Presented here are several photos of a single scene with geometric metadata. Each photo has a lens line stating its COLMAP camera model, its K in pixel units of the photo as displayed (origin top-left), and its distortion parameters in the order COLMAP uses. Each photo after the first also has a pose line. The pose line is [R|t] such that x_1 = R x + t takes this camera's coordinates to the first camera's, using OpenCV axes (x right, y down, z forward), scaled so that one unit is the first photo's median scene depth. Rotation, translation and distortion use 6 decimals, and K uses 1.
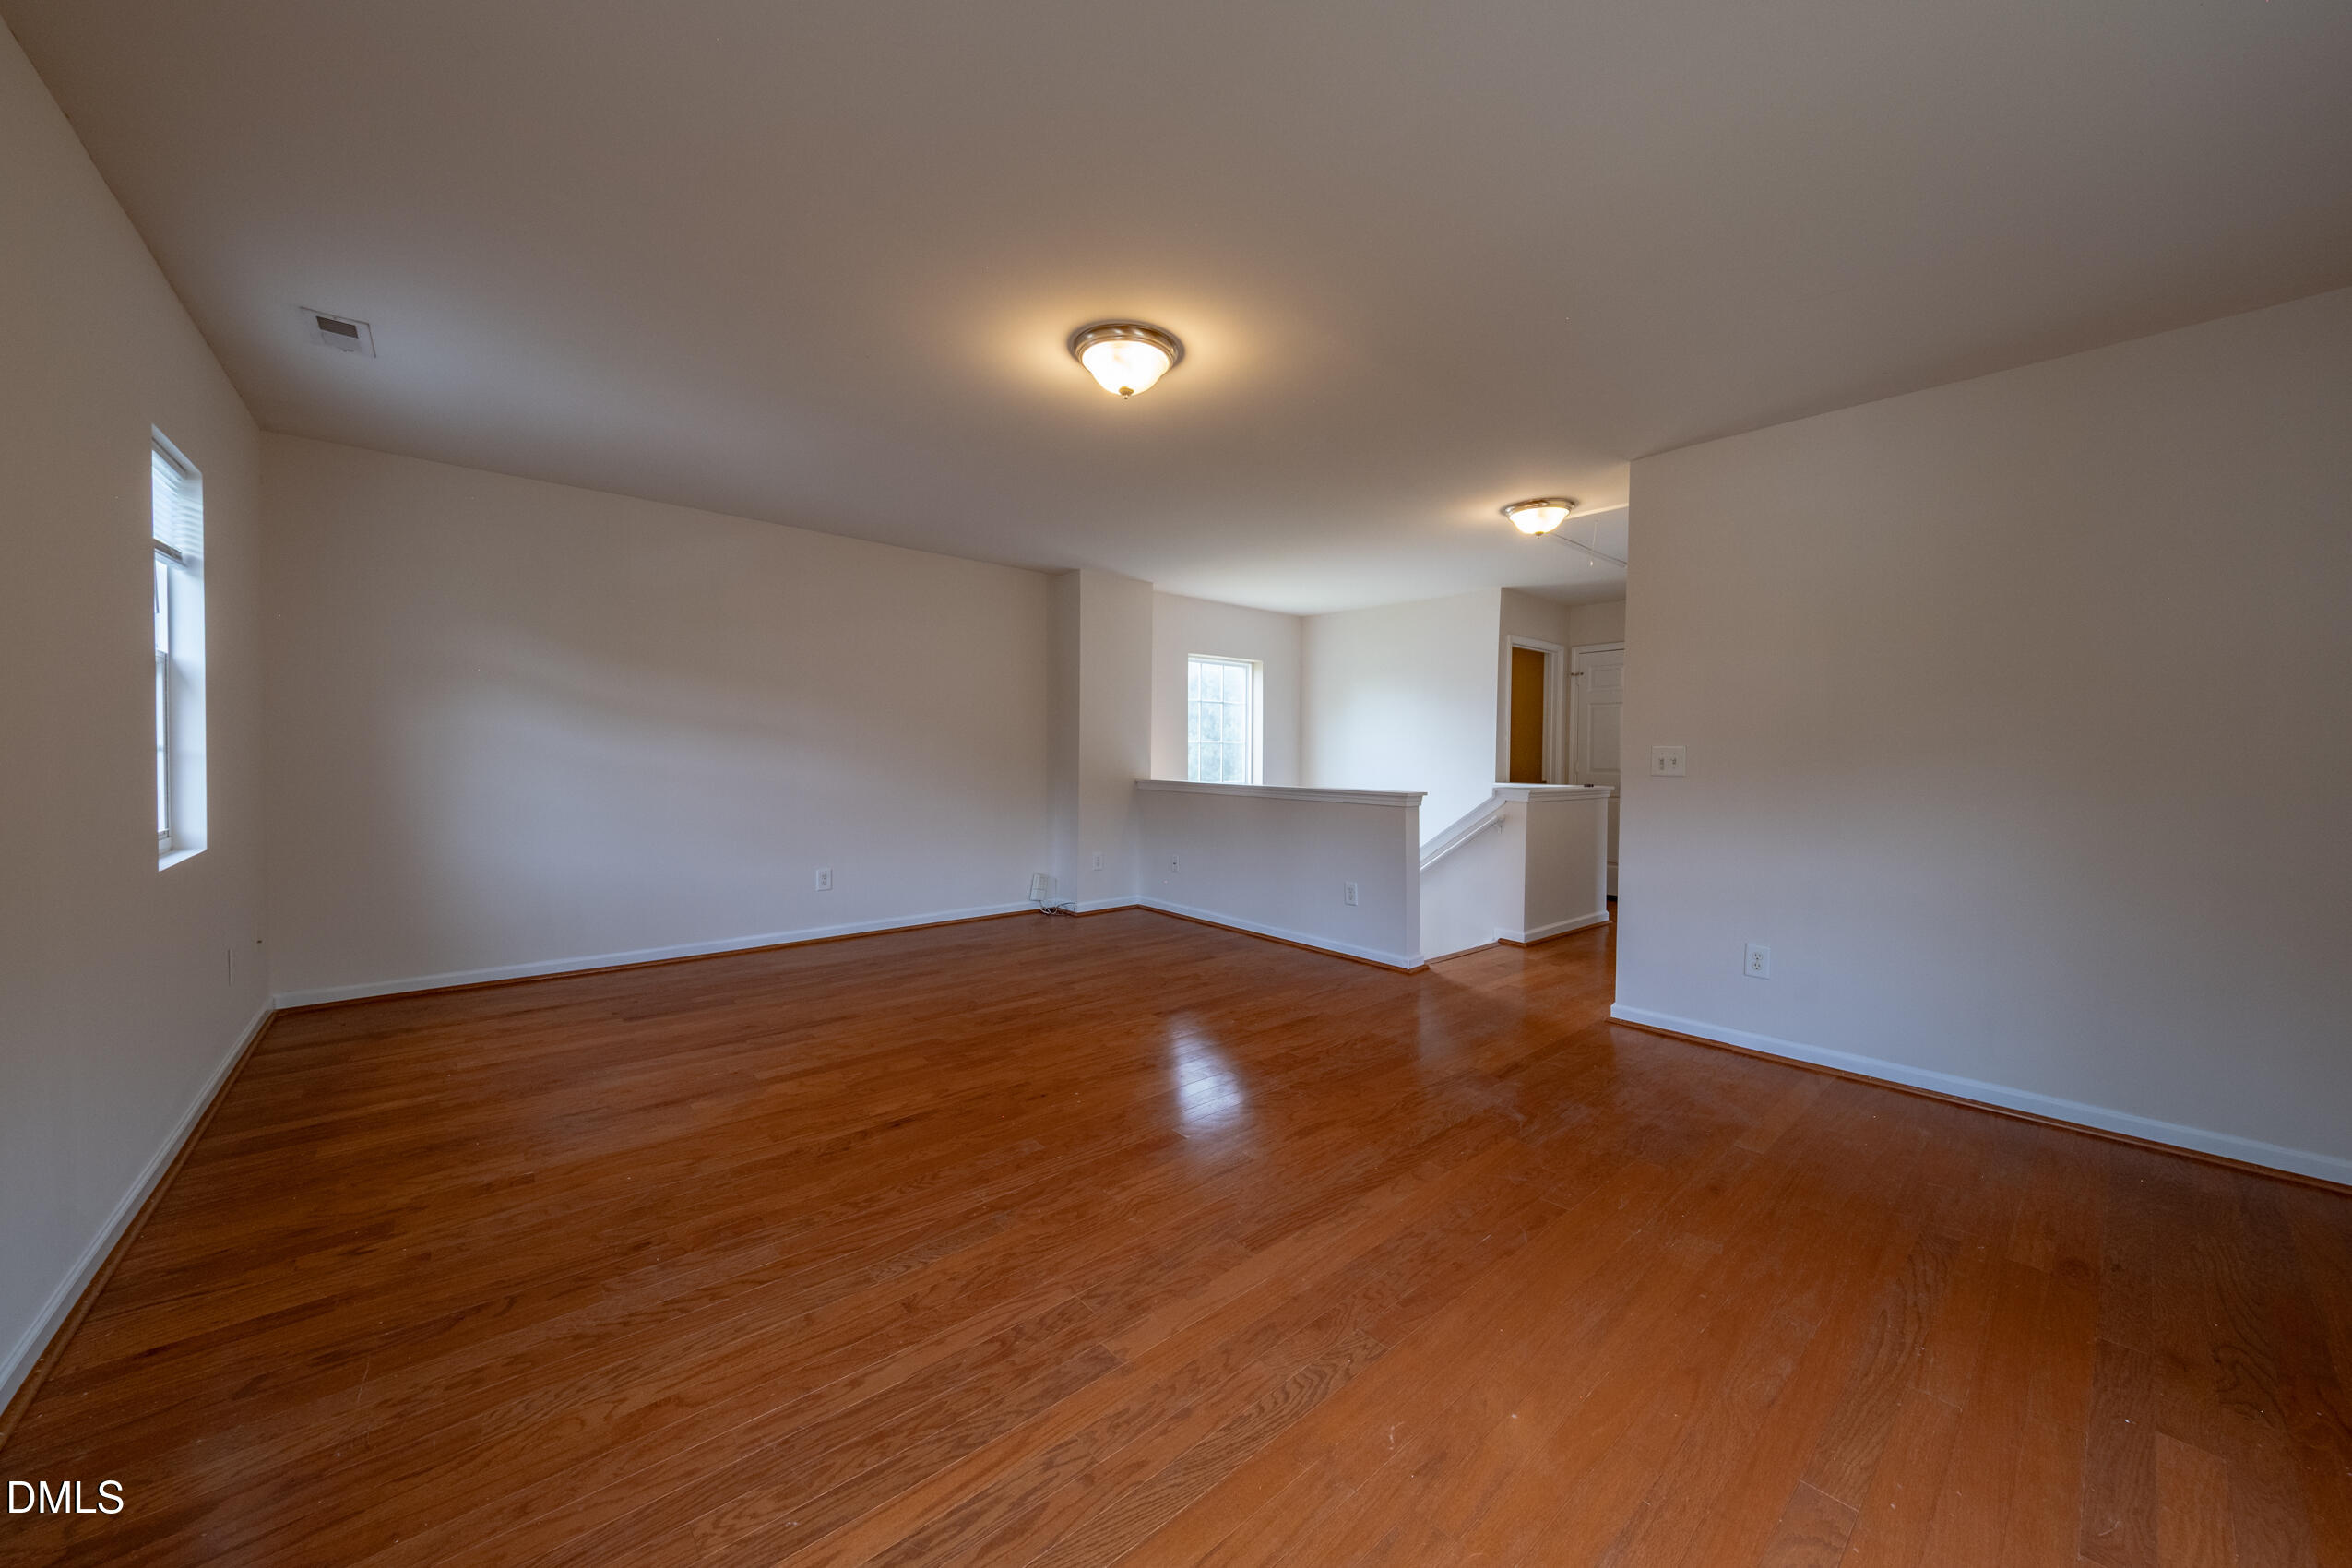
lens RADIAL K [[802.2, 0, 1168.2], [0, 802.2, 764.3], [0, 0, 1]] dist [0.027126, -0.020808]
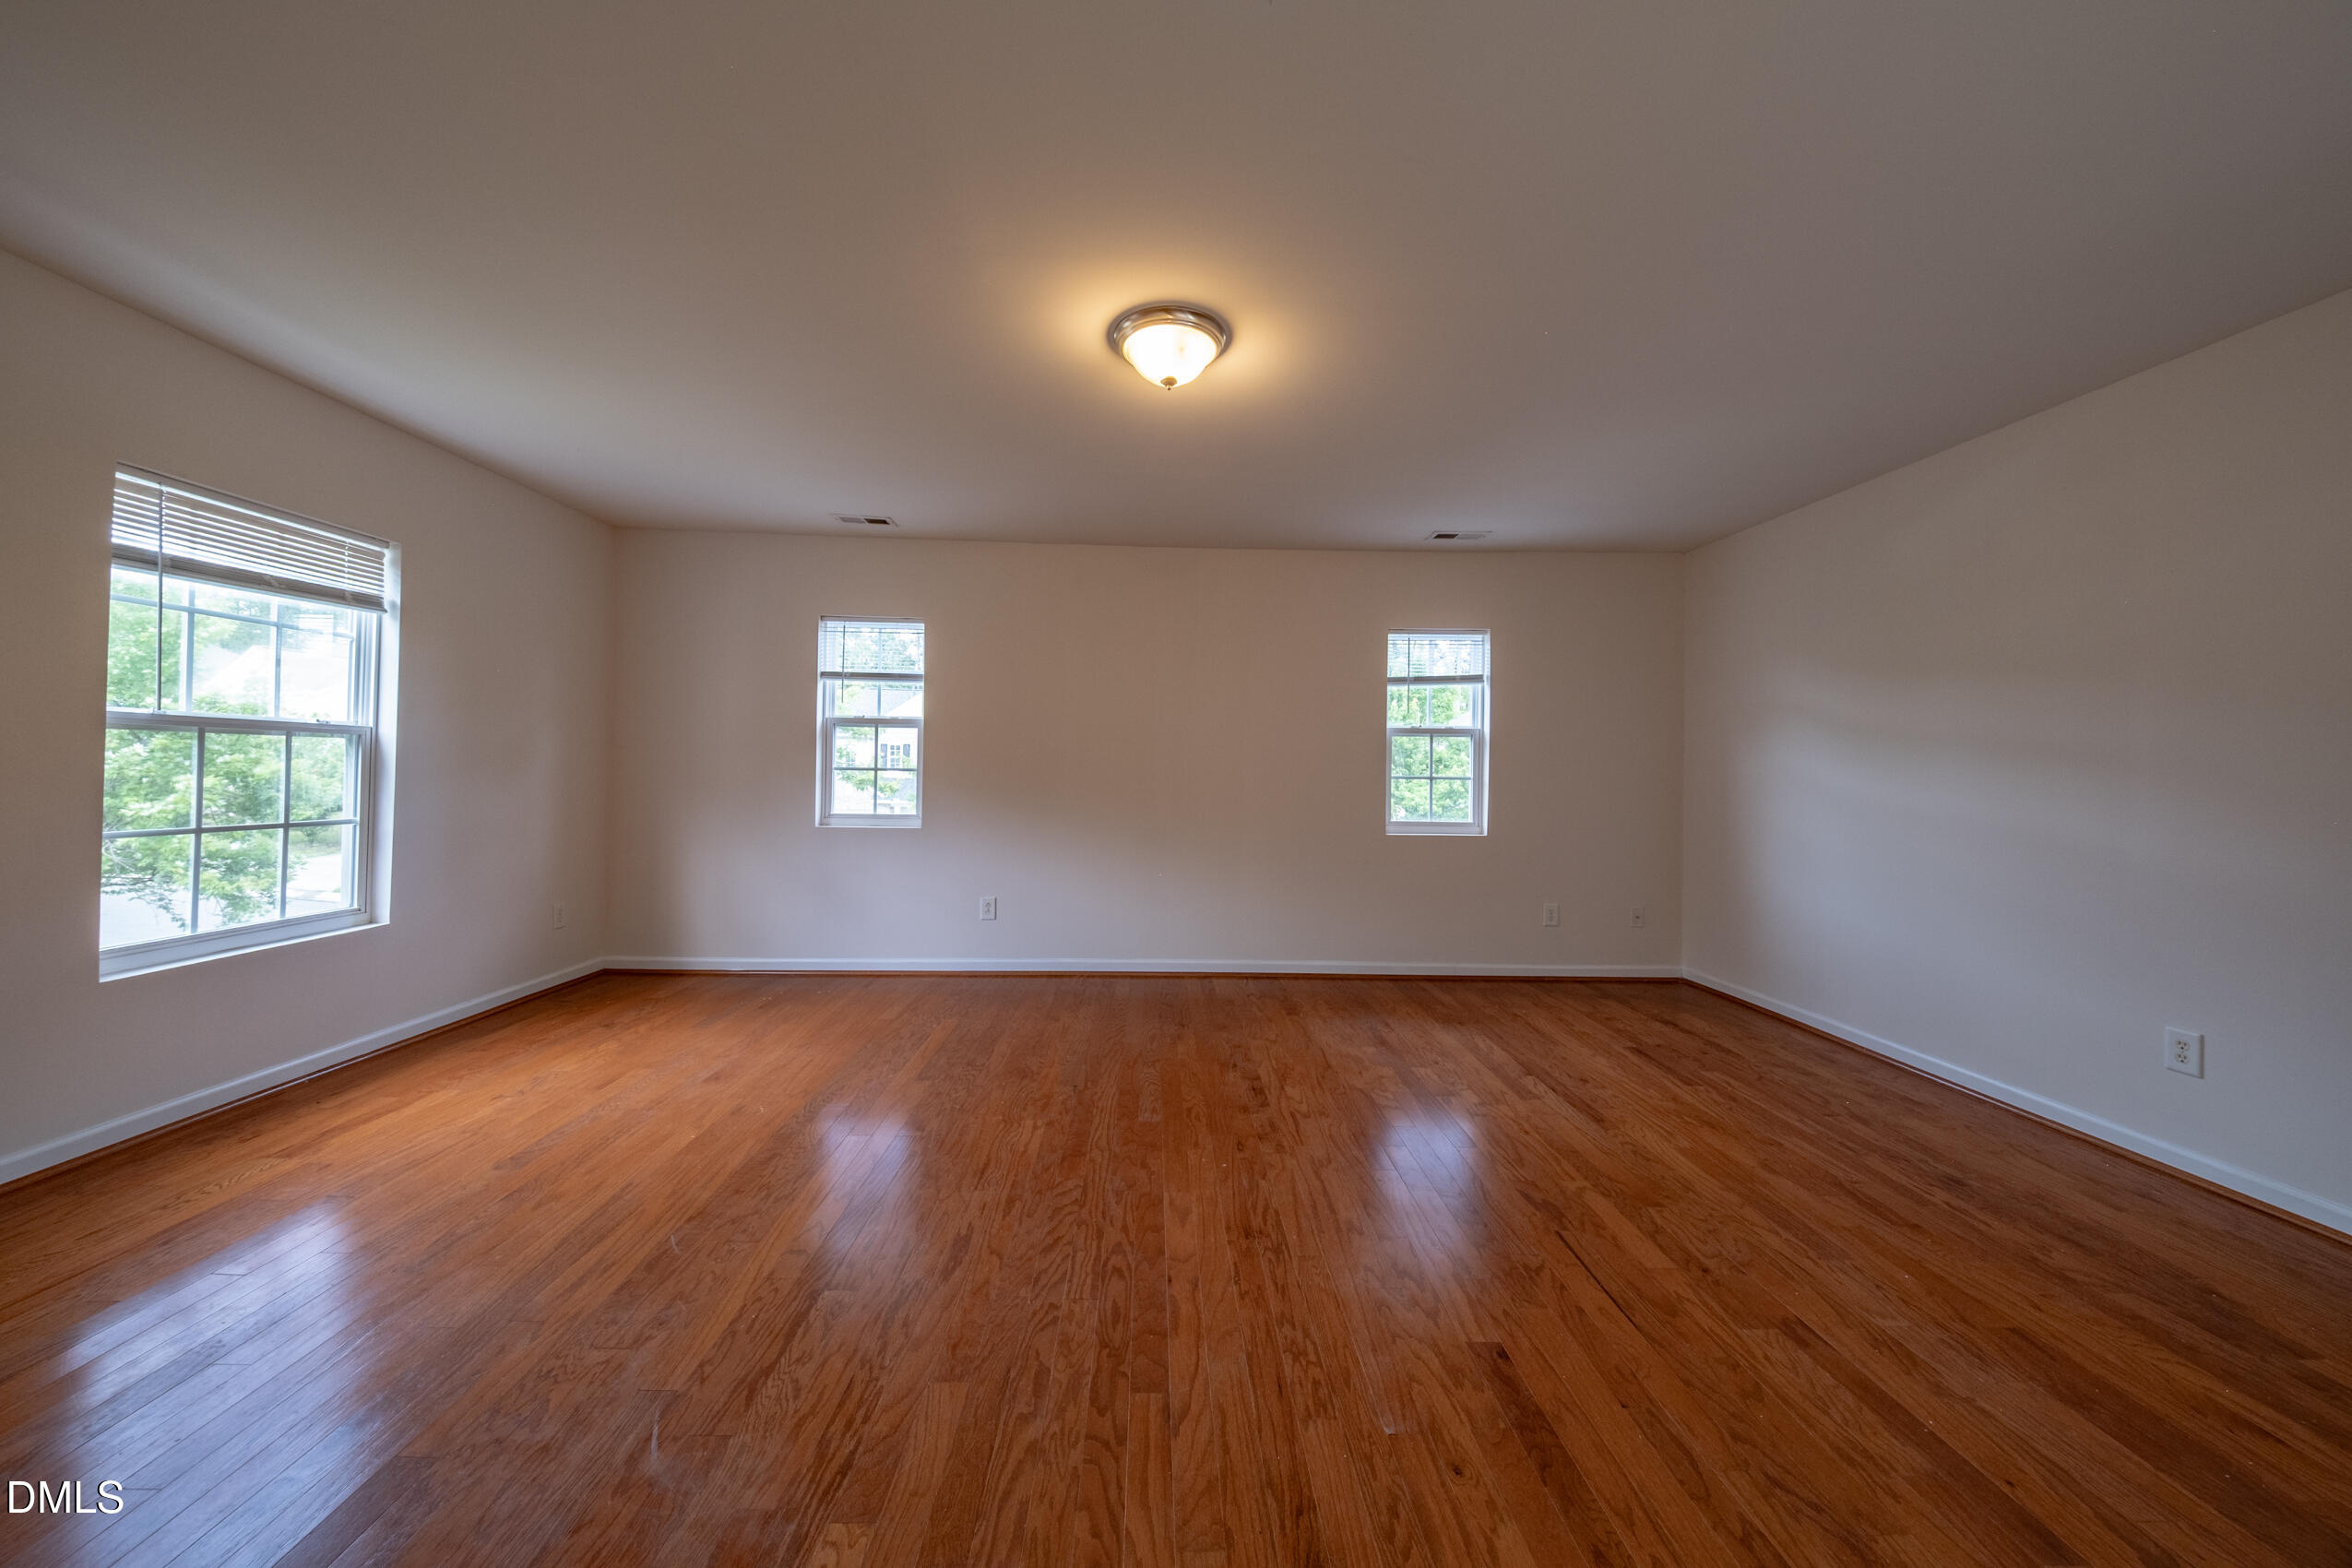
lens RADIAL K [[802.2, 0, 1168.2], [0, 802.2, 764.3], [0, 0, 1]] dist [0.027126, -0.020808]
pose [[-0.620161, -0.025005, -0.784076, 0.605166], [-0.036811, 0.999318, -0.002754, -0.012603], [0.783610, 0.027155, -0.620659, 1.467225]]
